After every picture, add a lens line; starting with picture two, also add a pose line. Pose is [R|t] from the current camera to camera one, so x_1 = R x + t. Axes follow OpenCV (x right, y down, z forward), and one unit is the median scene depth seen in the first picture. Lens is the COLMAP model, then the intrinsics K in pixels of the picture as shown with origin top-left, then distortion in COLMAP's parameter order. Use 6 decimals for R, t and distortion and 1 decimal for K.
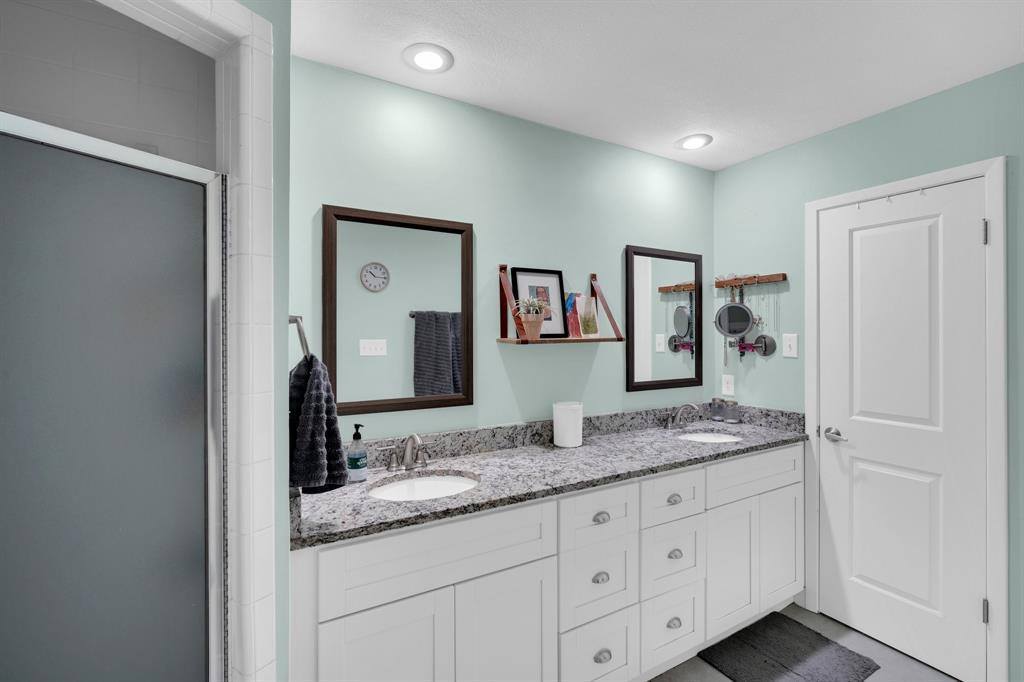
lens RADIAL K [[457.4, 0, 511.4], [0, 457.4, 346.4], [0, 0, 1]] dist [-0.003138, 0.004858]
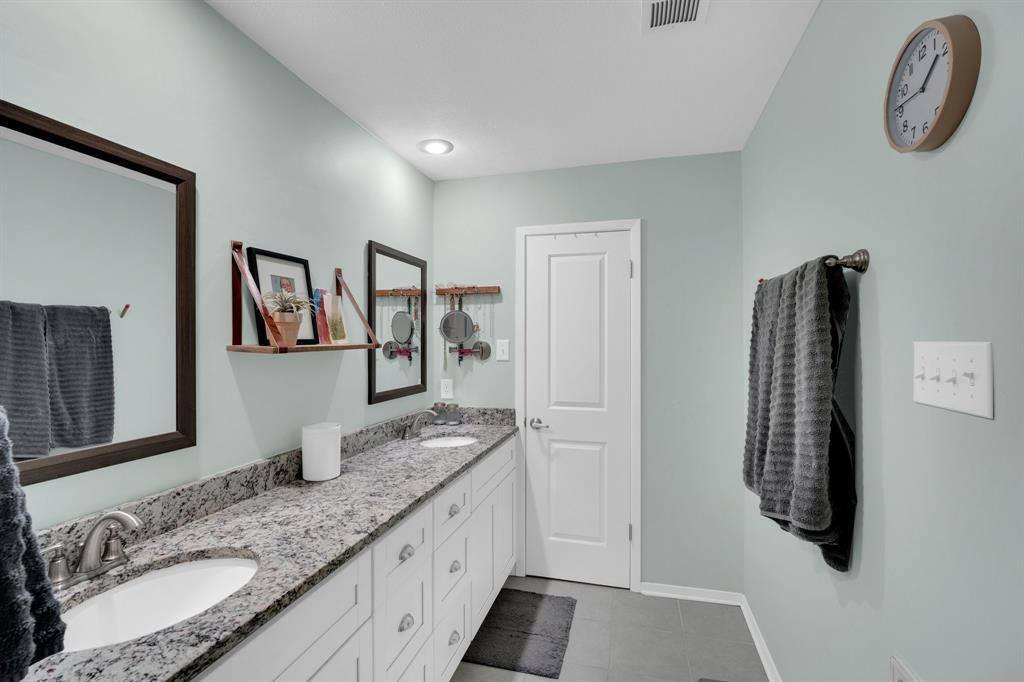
lens RADIAL K [[463.2, 0, 509.2], [0, 463.2, 351.0], [0, 0, 1]] dist [-0.000721, 0.000259]
pose [[0.715730, -0.014670, 0.698223, -0.204500], [0.018070, 0.999834, 0.002484, -0.002954], [-0.698143, 0.010839, 0.715876, 0.180493]]
